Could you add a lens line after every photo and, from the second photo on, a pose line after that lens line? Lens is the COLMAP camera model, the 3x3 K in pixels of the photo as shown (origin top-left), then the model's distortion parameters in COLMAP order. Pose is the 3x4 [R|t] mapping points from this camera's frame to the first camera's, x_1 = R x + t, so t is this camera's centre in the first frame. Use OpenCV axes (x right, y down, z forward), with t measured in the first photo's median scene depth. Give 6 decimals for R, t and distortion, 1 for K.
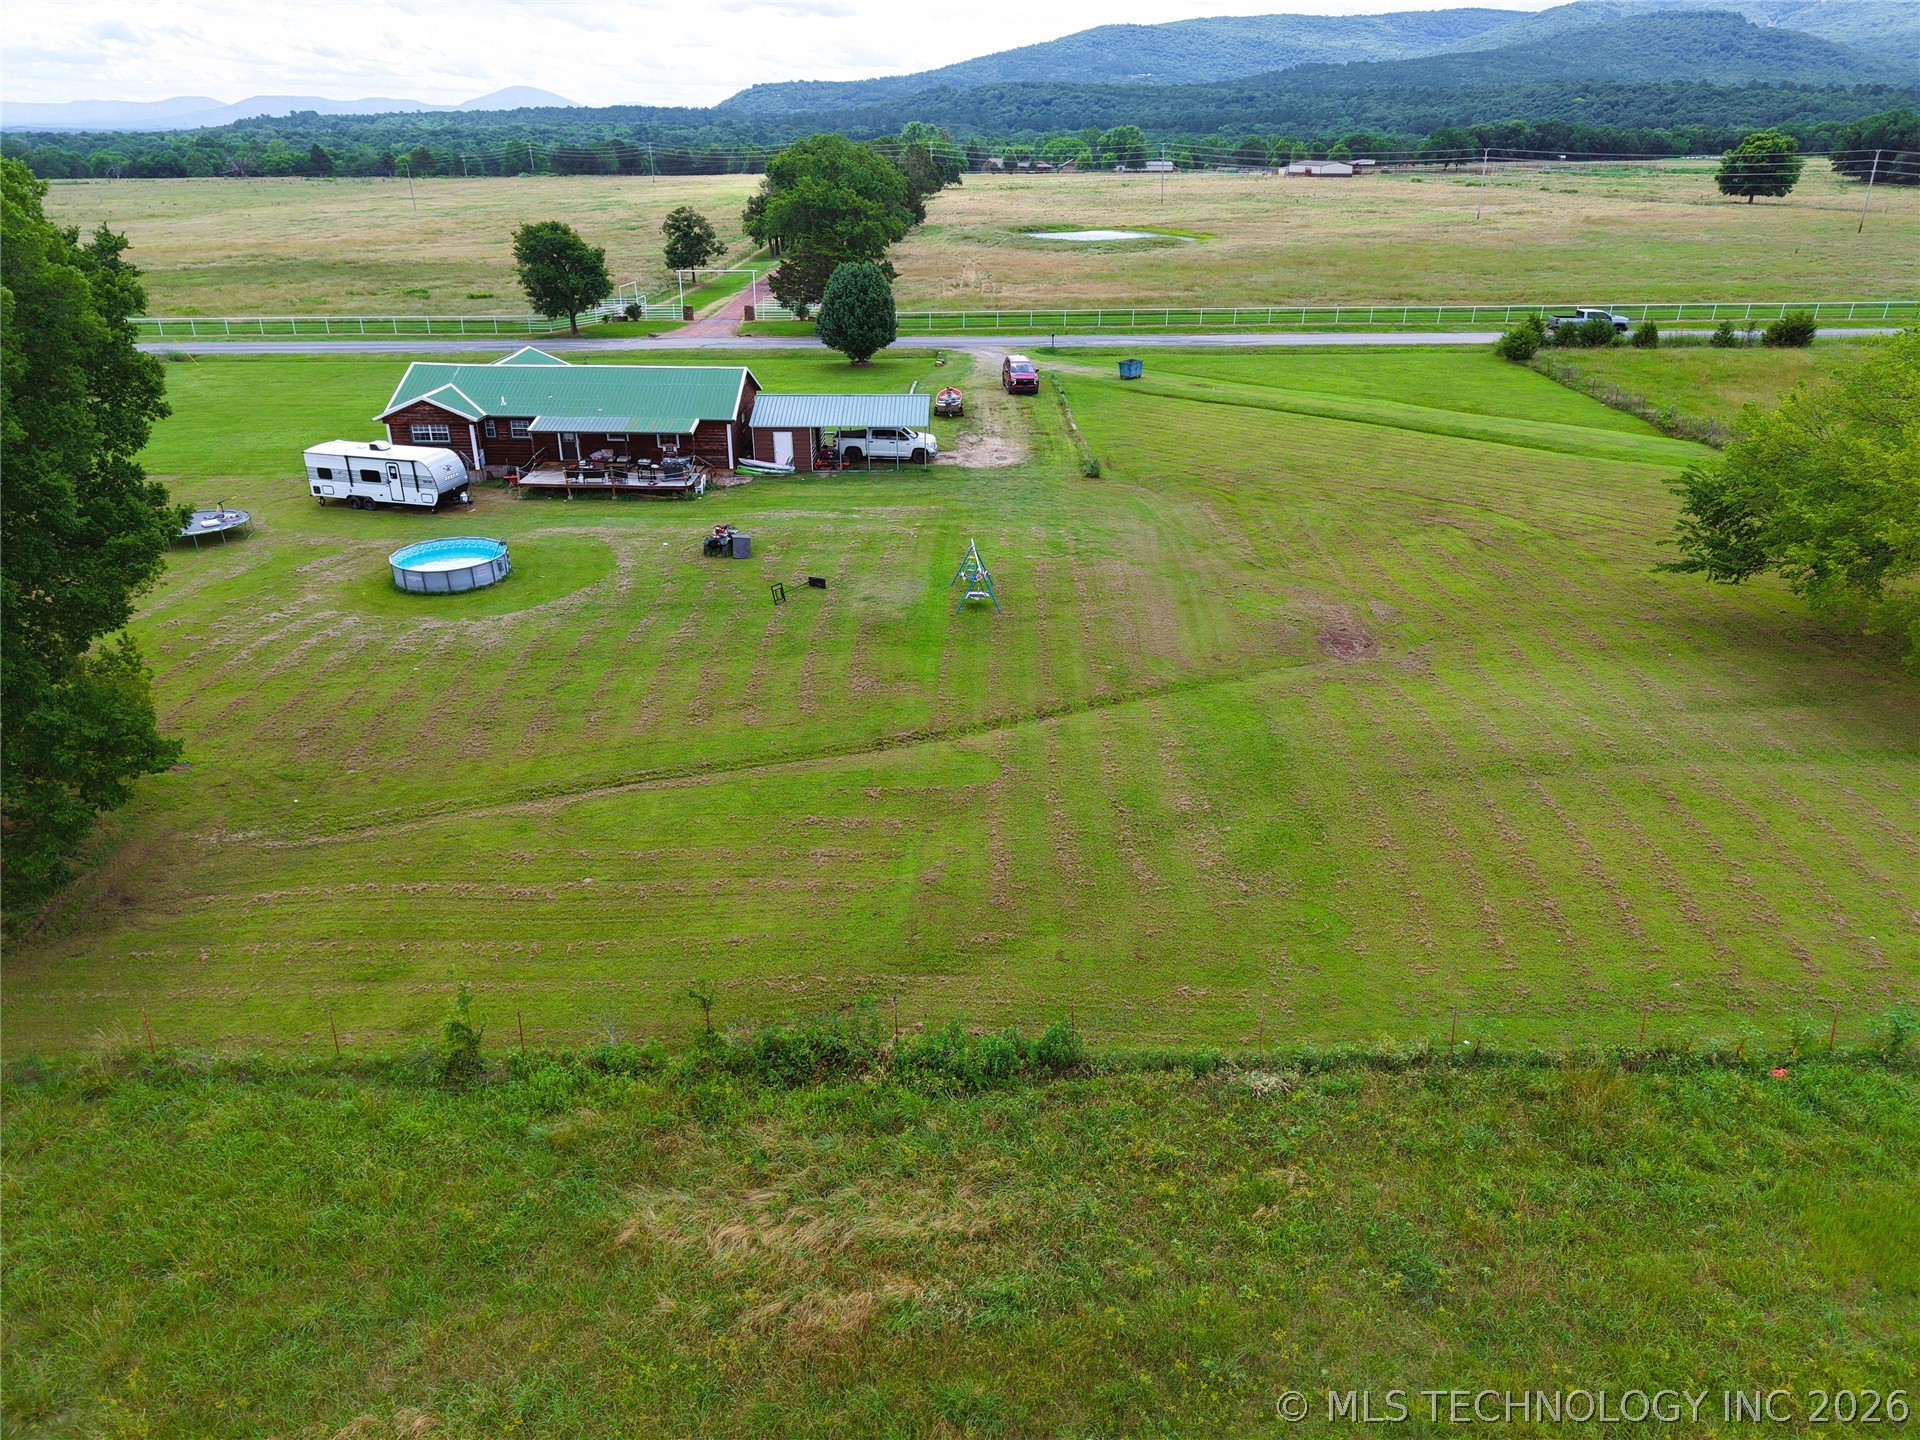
lens RADIAL K [[1284.0, 0, 957.4], [0, 1284.0, 717.5], [0, 0, 1]] dist [0.038592, -0.043038]
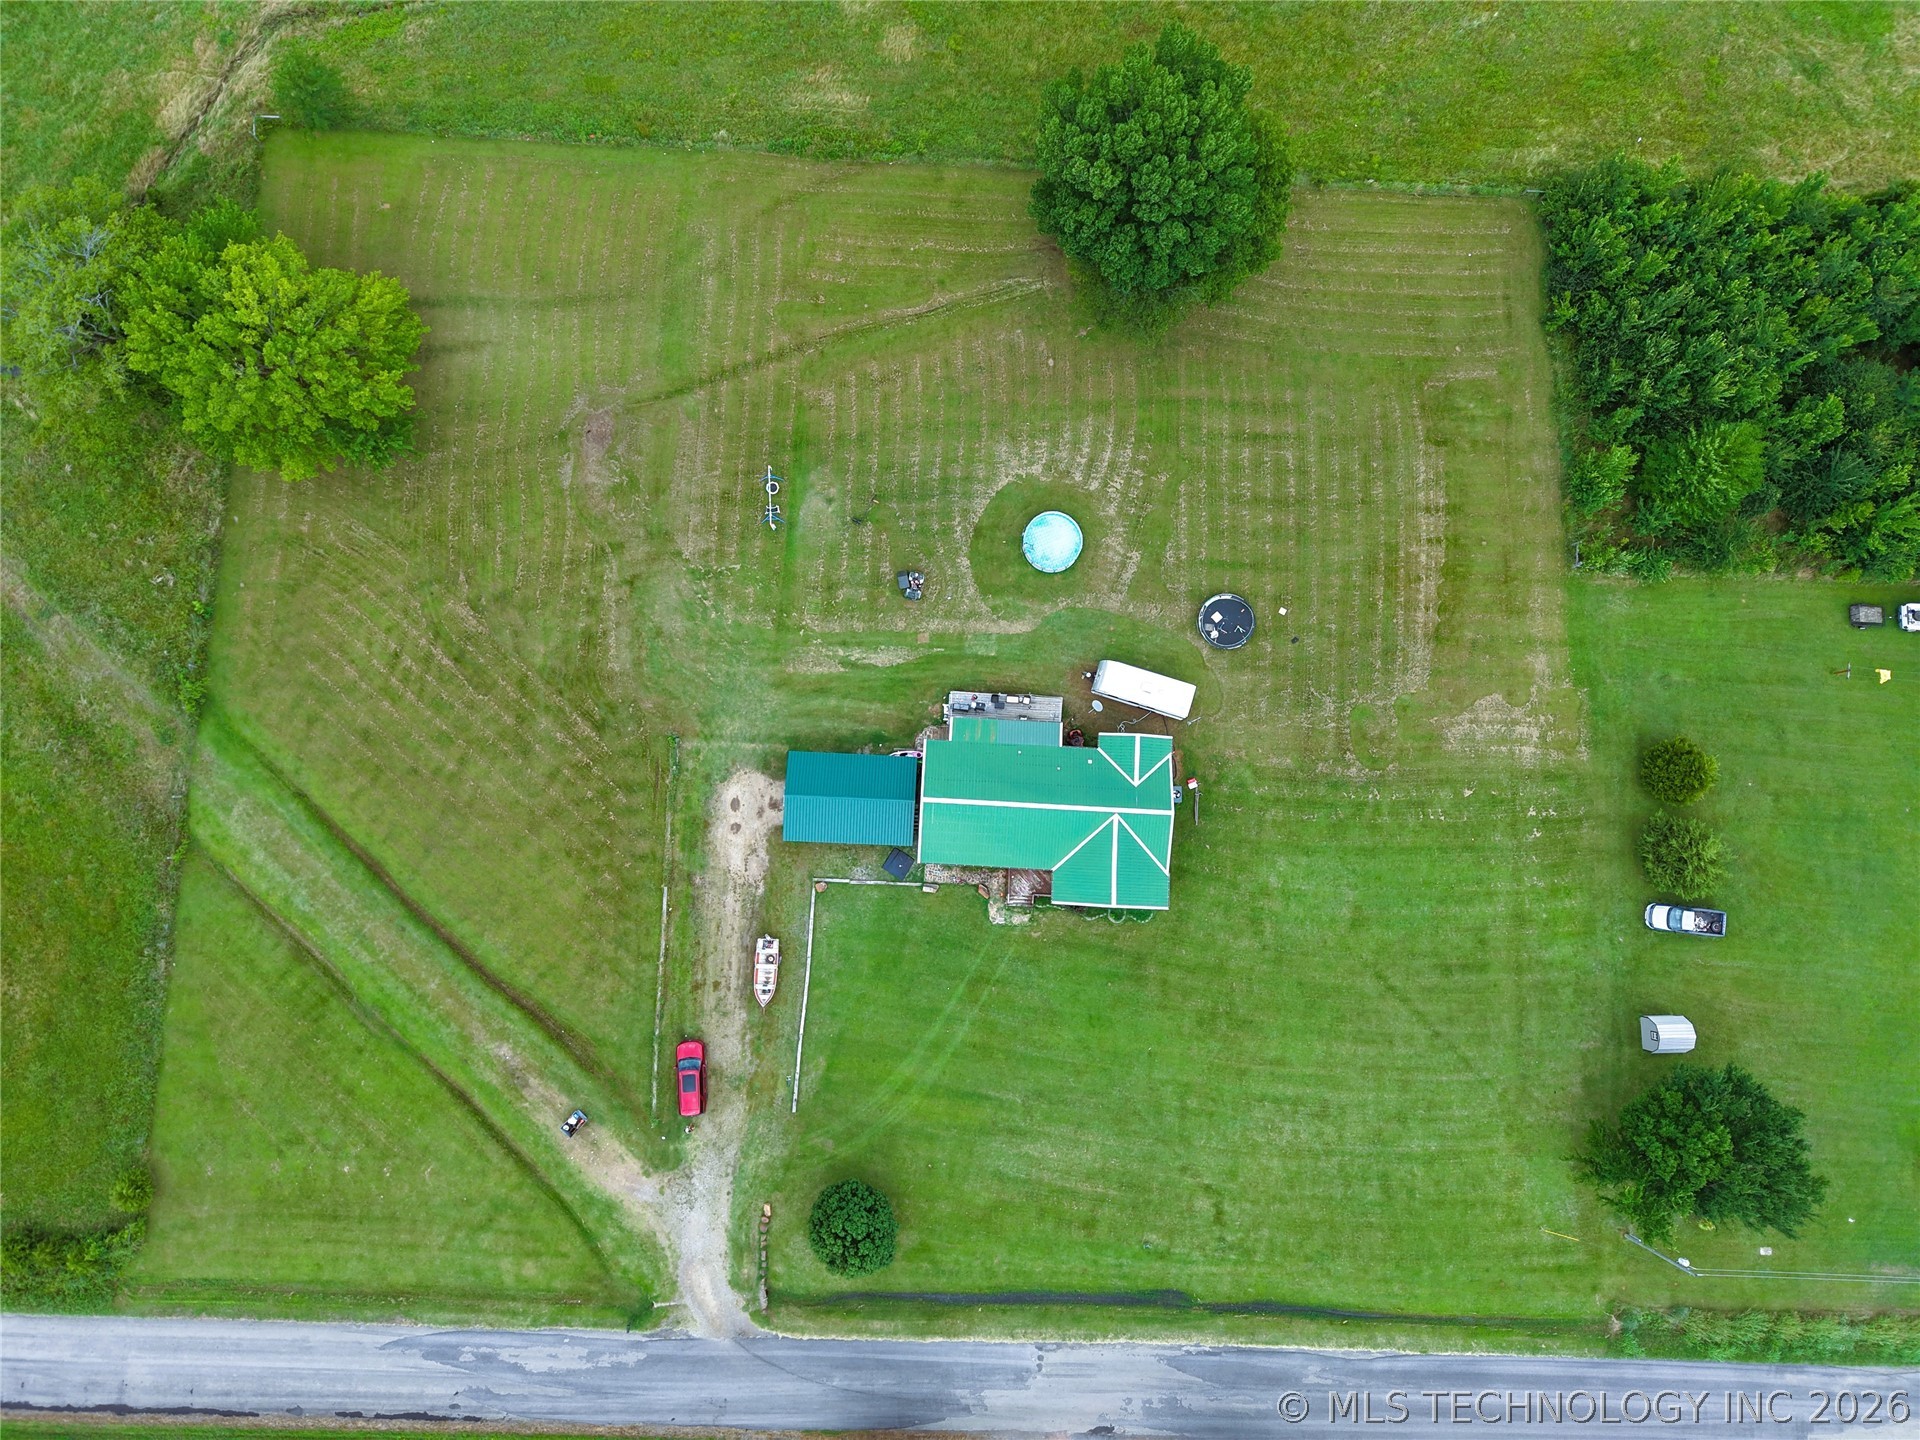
lens RADIAL K [[1290.5, 0, 960.0], [0, 1290.5, 720.0], [0, 0, 1]] dist [0.113765, -0.279918]
pose [[-0.999178, -0.030953, -0.026175, -0.182195], [-0.015171, -0.313252, 0.949549, -1.647648], [-0.037590, 0.949166, 0.312525, 0.556229]]
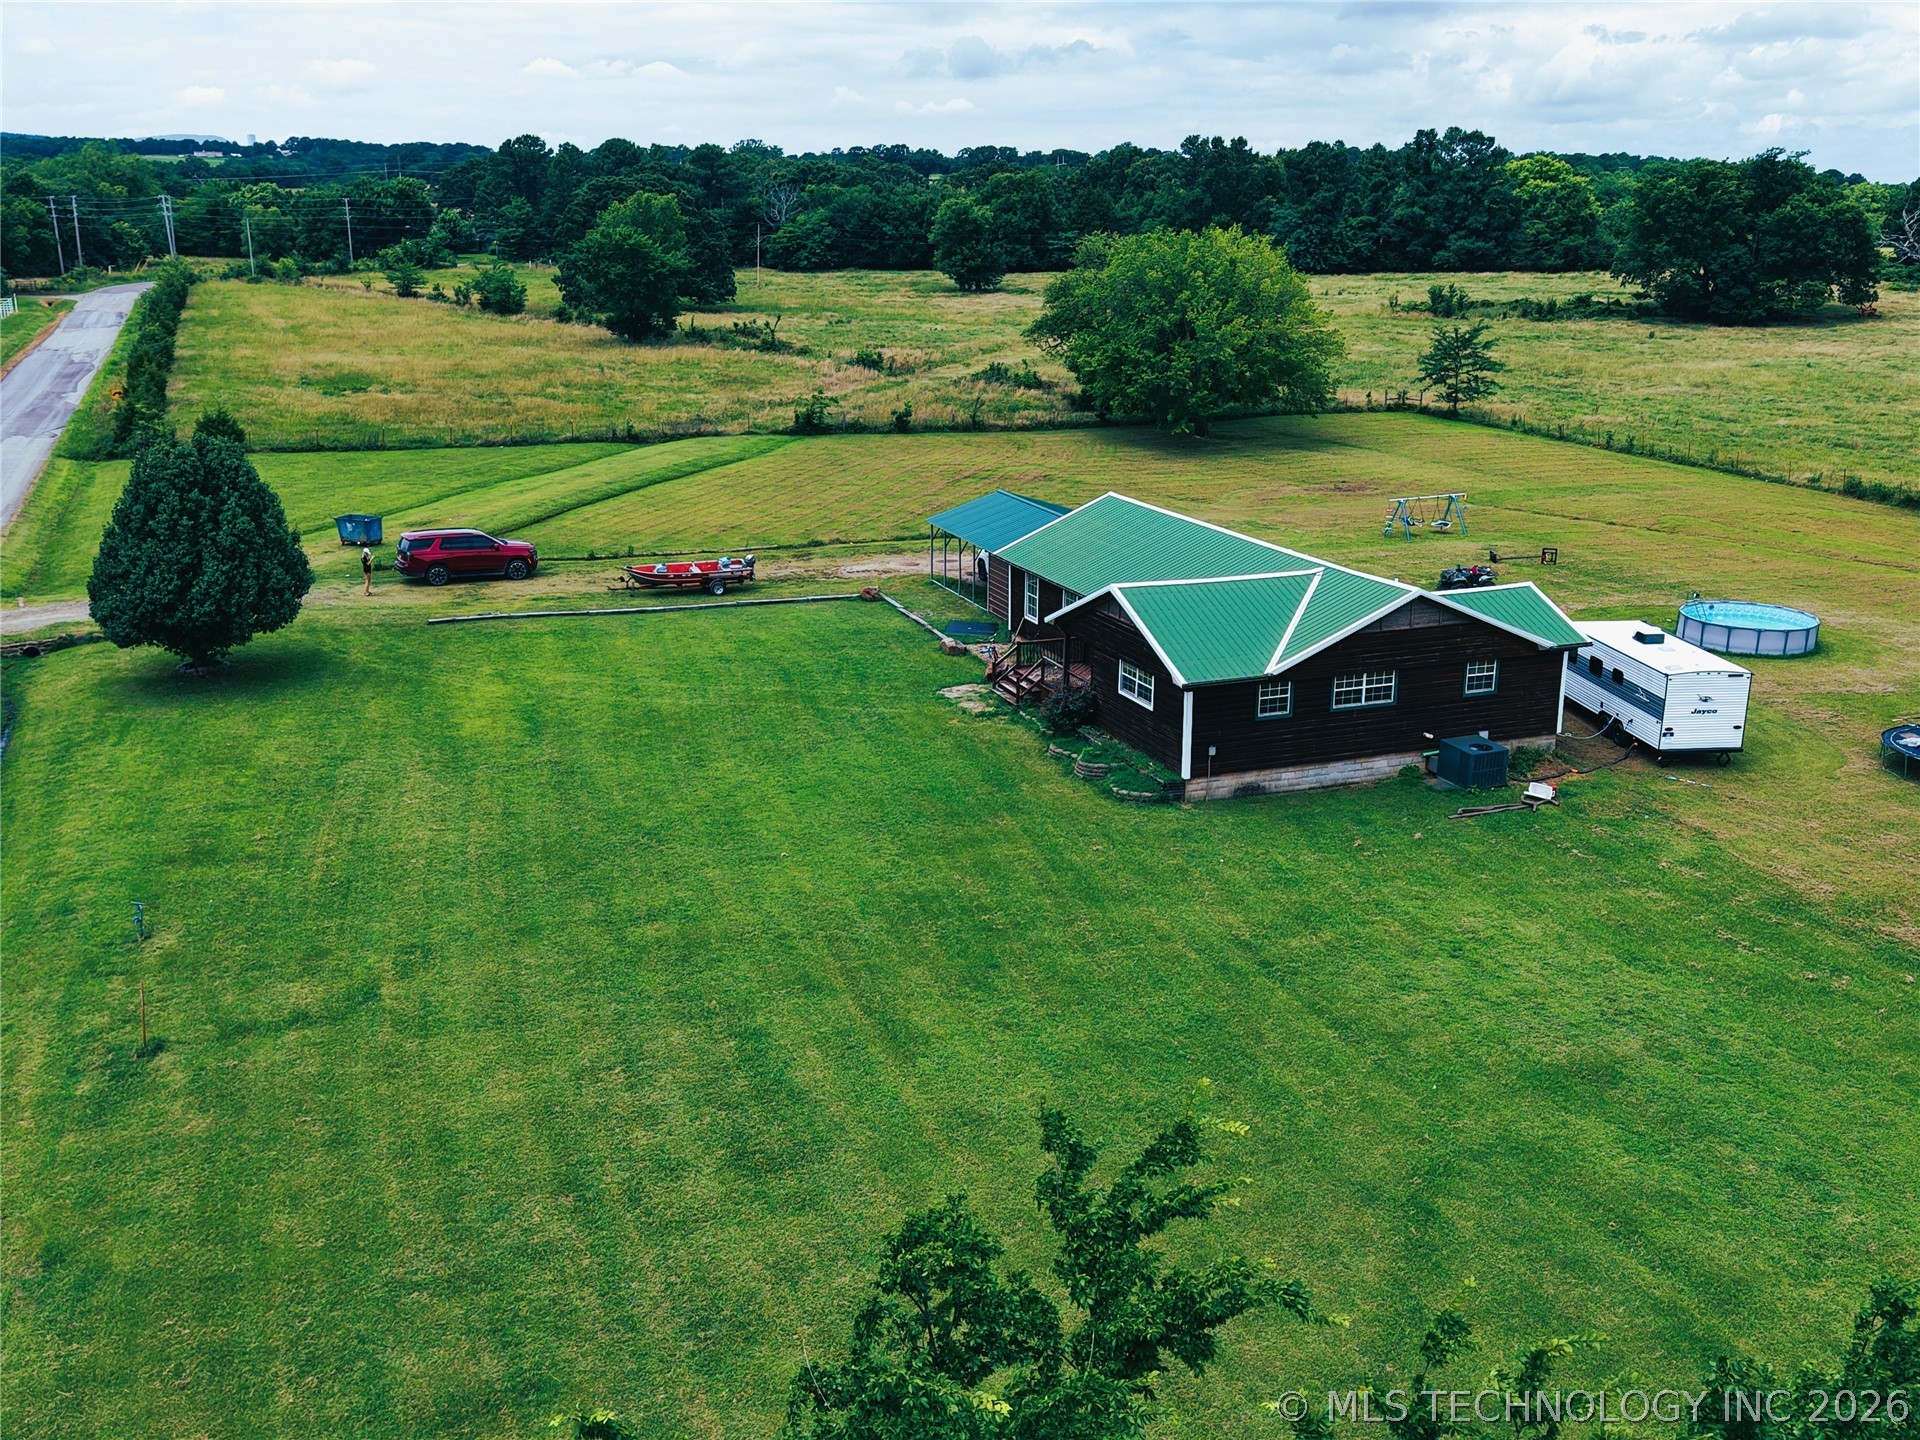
lens RADIAL K [[1760.9, 0, 960.0], [0, 1760.9, 720.0], [0, 0, 1]] dist [0.067525, -0.128029]
pose [[-0.384408, -0.263062, 0.884889, -1.044605], [0.376282, 0.830652, 0.410401, -0.624426], [-0.842996, 0.490730, -0.220324, 1.444757]]
